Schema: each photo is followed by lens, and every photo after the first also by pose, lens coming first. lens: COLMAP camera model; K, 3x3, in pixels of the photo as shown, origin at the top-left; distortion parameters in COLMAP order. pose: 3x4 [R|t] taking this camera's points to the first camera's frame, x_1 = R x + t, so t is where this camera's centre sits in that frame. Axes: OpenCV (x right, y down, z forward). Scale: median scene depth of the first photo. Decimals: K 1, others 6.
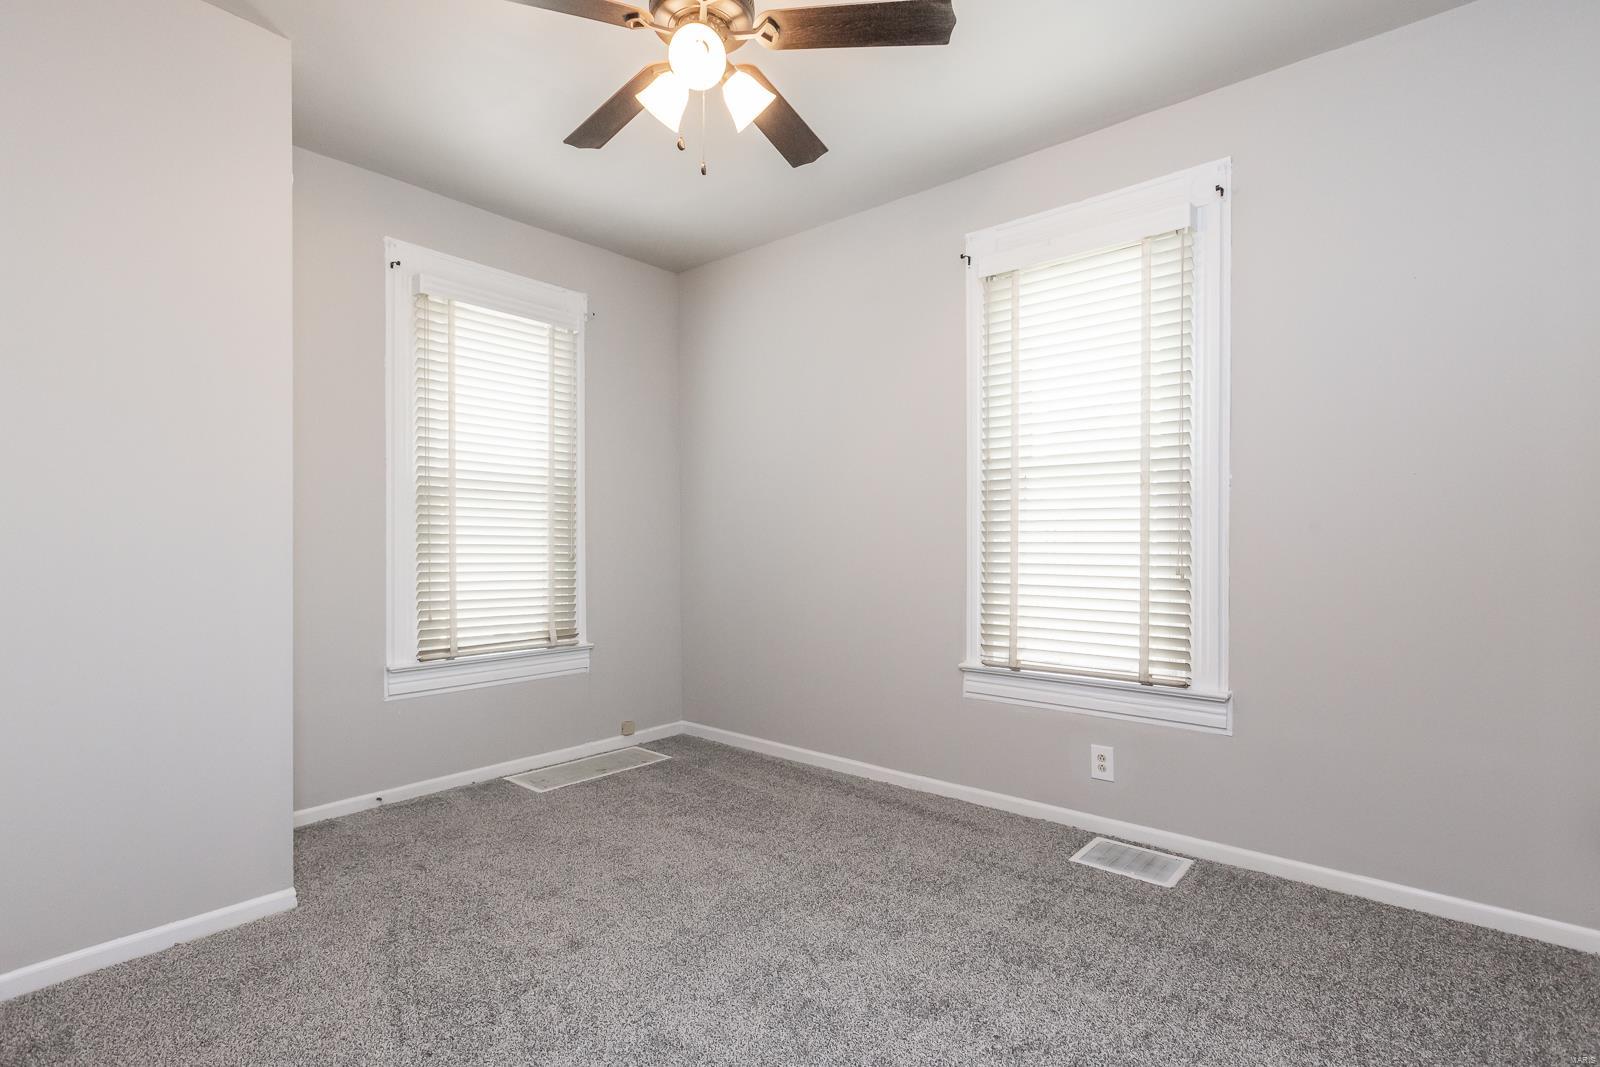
lens RADIAL K [[757.3, 0, 797.7], [0, 757.3, 548.8], [0, 0, 1]] dist [-0.000188, 0.000125]
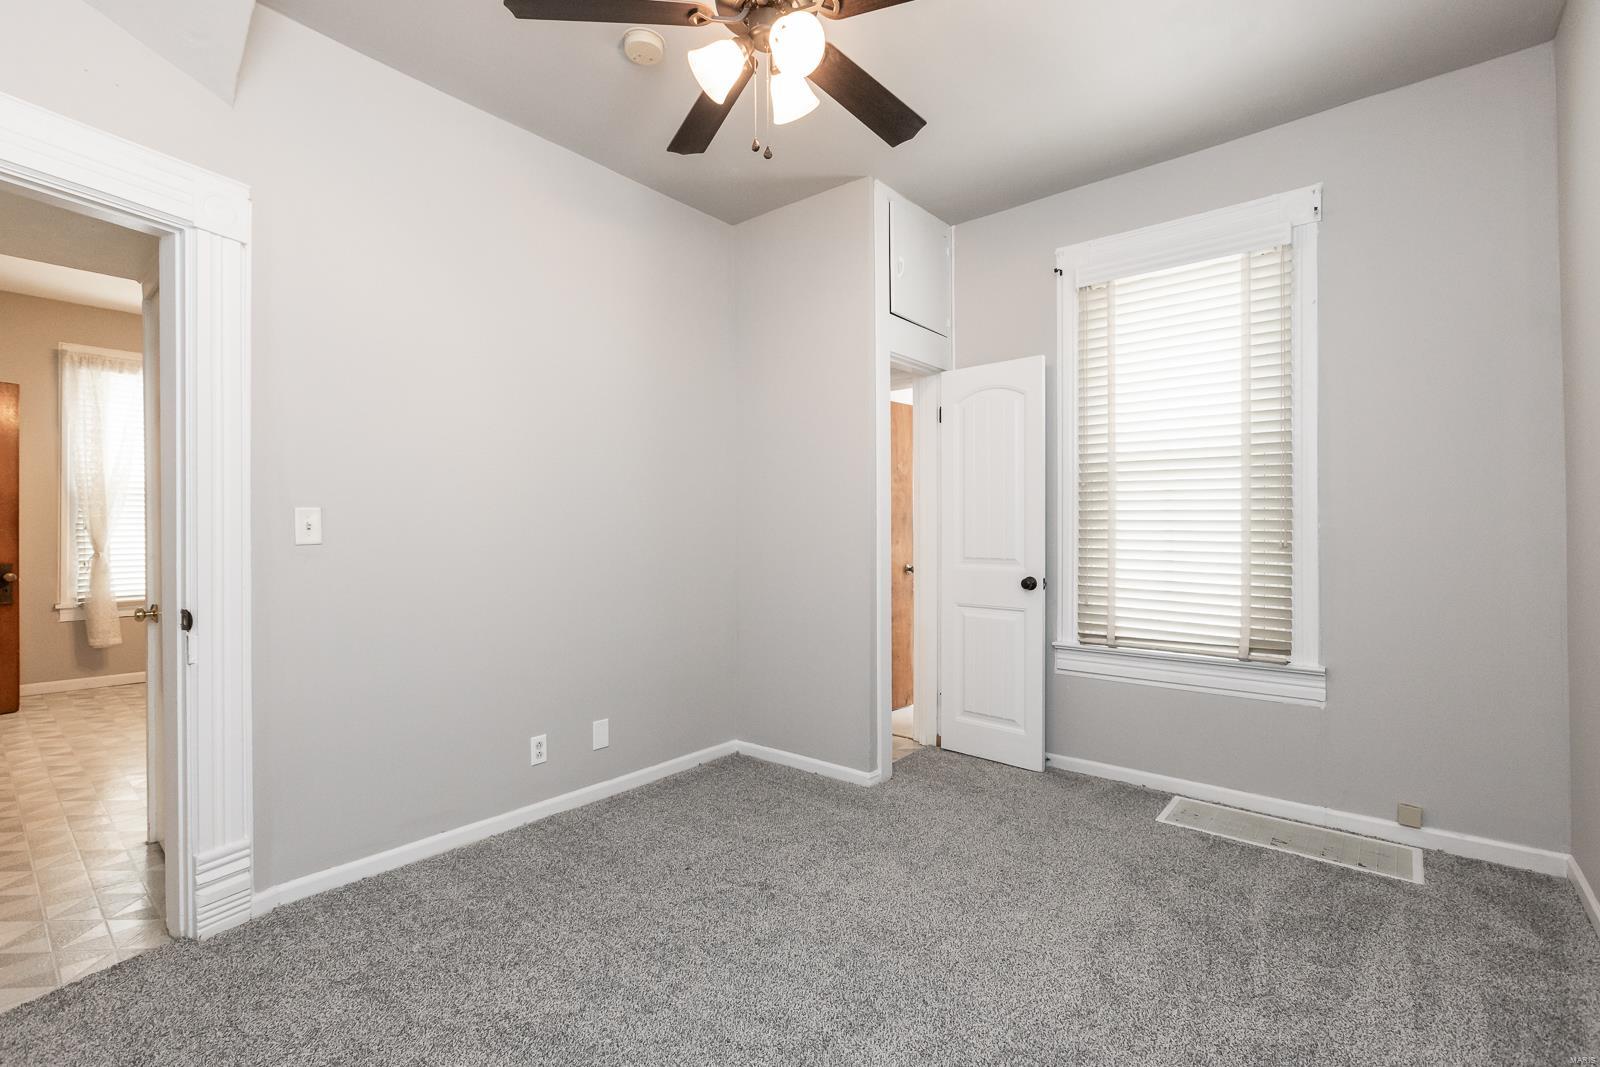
lens RADIAL K [[723.0, 0, 794.7], [0, 723.0, 525.1], [0, 0, 1]] dist [0.000228, 0.000074]
pose [[0.016880, -0.001224, -0.999857, 0.424946], [-0.001564, 0.999998, -0.001251, -0.009627], [0.999856, 0.001585, 0.016878, 0.519501]]
